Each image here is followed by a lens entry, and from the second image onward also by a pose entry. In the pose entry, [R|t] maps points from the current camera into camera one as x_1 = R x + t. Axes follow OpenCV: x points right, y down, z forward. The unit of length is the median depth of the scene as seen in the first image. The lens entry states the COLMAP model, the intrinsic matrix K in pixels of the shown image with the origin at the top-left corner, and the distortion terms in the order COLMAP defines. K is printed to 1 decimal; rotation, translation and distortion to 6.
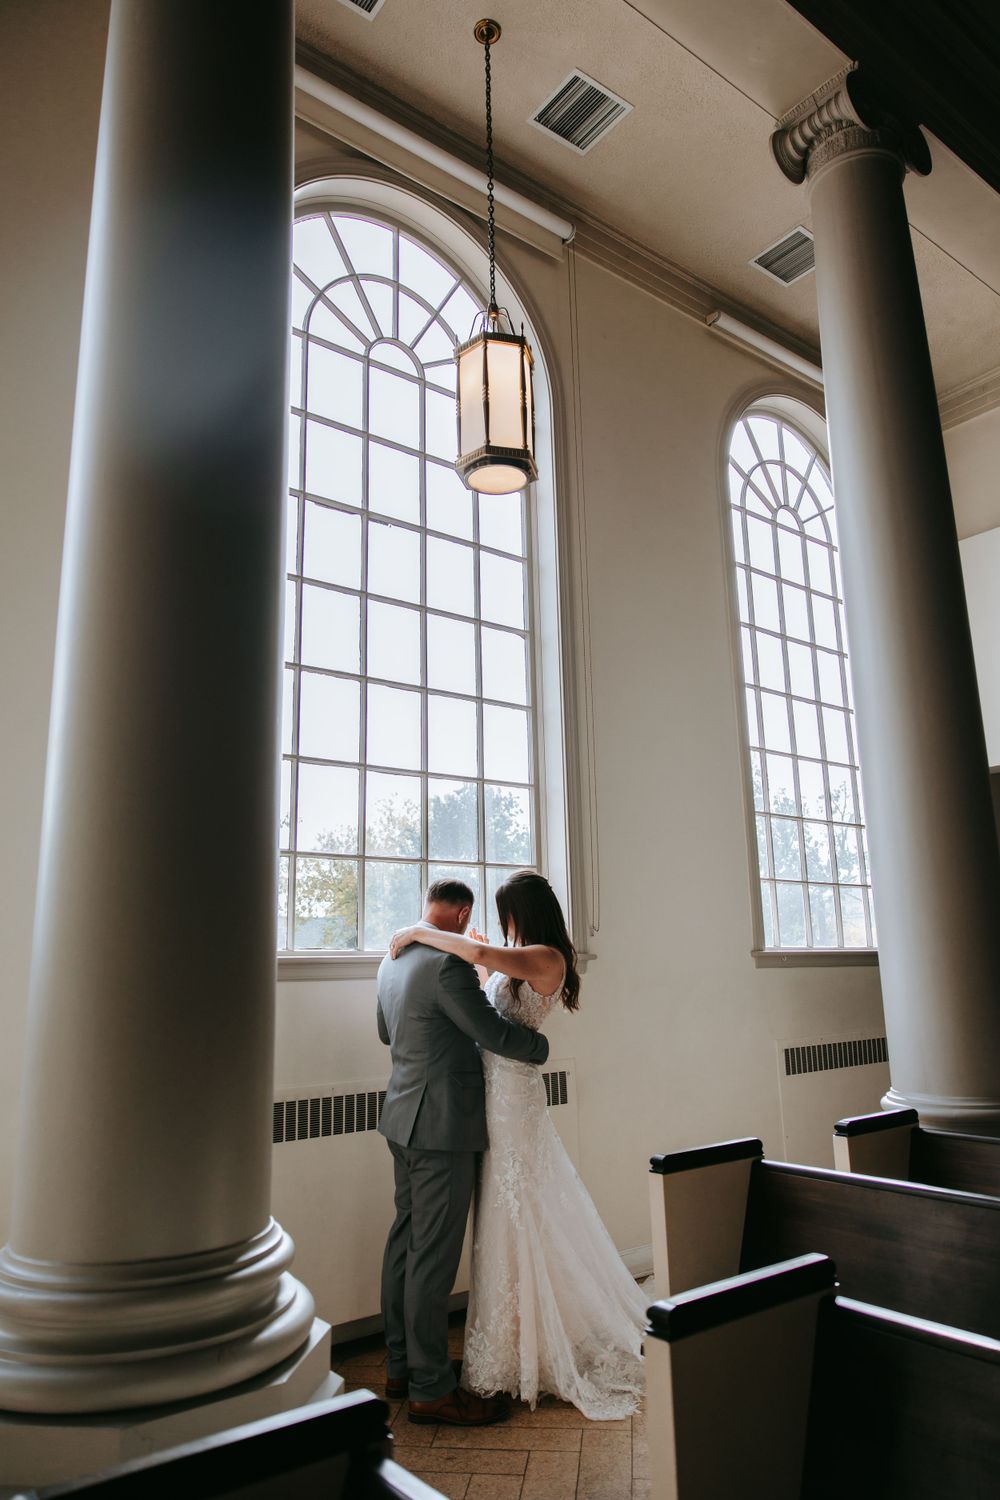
lens RADIAL K [[1029.9, 0, 524.6], [0, 1029.9, 735.2], [0, 0, 1]] dist [-0.001113, 0.001366]
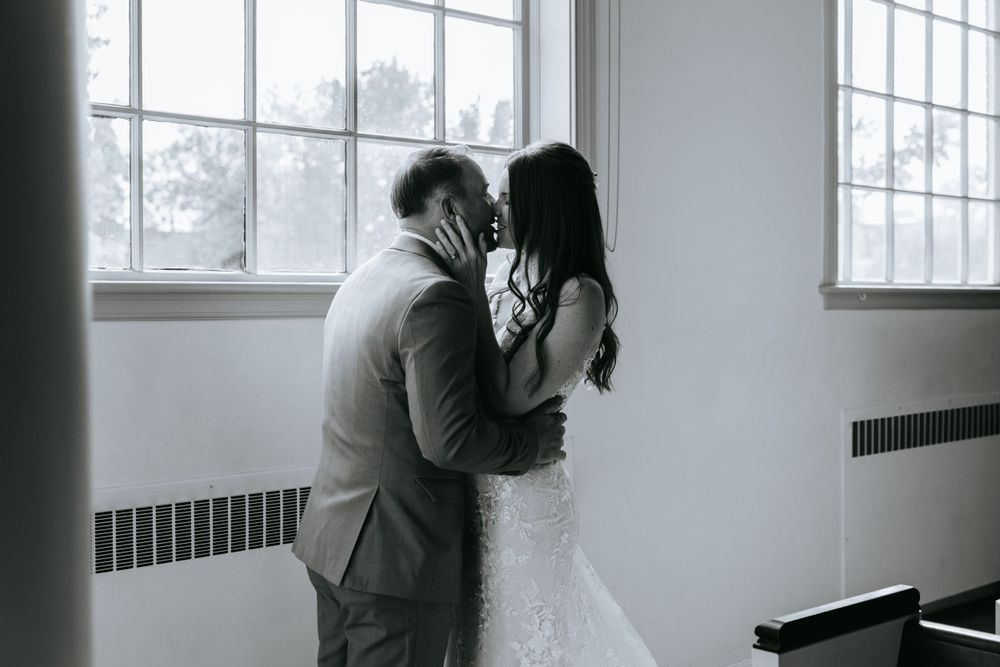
lens RADIAL K [[1238.2, 0, 497.8], [0, 1238.2, 312.7], [0, 0, 1]] dist [0.160080, 0.004136]
pose [[0.998458, 0.018368, 0.052386, -0.038578], [-0.030033, 0.972375, 0.231485, 0.038129], [-0.046687, -0.232702, 0.971427, 0.187564]]
